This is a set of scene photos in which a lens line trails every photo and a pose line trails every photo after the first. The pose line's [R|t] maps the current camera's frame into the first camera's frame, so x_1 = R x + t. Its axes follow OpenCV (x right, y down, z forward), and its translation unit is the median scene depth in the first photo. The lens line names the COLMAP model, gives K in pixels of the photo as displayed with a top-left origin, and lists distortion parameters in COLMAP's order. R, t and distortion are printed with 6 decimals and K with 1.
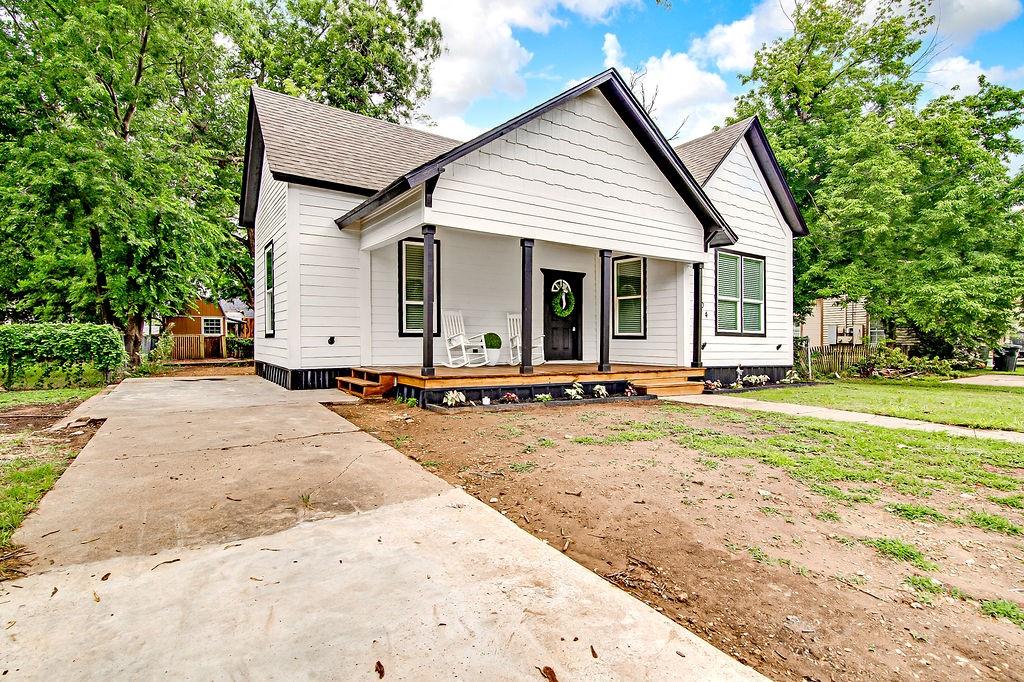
lens RADIAL K [[499.0, 0, 510.8], [0, 499.0, 339.9], [0, 0, 1]] dist [-0.000699, -0.000209]
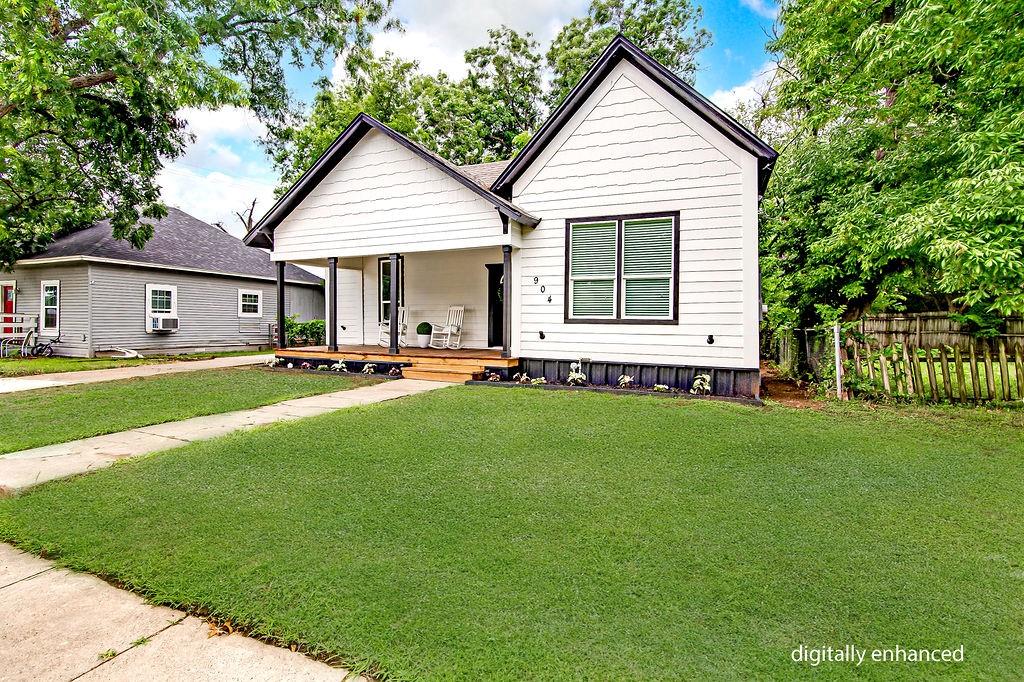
lens RADIAL K [[499.0, 0, 510.8], [0, 499.0, 336.1], [0, 0, 1]] dist [-0.000699, -0.000209]
pose [[0.568327, 0.007137, -0.822771, 1.034625], [-0.010488, 0.999944, 0.001429, 0.013251], [0.822736, 0.007817, 0.568371, 0.435177]]
